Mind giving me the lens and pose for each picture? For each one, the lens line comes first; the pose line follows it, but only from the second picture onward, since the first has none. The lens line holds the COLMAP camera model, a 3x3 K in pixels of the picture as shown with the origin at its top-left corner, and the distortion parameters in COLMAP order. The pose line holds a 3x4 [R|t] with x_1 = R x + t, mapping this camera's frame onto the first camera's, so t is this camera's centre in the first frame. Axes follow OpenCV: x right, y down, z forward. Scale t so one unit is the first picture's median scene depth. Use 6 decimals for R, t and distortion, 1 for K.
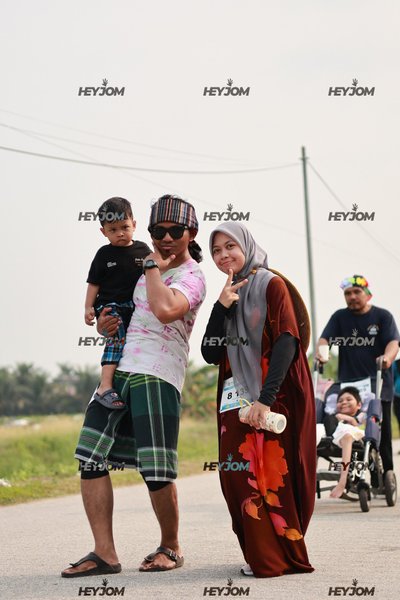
lens RADIAL K [[1567.1, 0, 193.6], [0, 1567.1, 296.1], [0, 0, 1]] dist [0.136927, 0.000000]
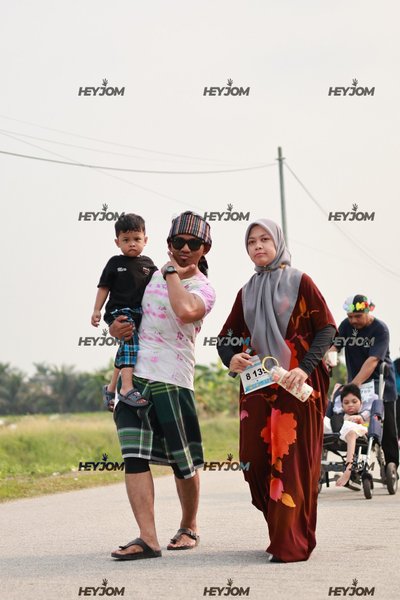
lens RADIAL K [[1567.1, 0, 197.4], [0, 1567.1, 302.6], [0, 0, 1]] dist [0.136927, 0.000000]
pose [[0.999908, 0.002738, 0.013250, -0.028715], [-0.002802, 0.999984, 0.004839, -0.009029], [-0.013236, -0.004876, 0.999901, -0.123645]]
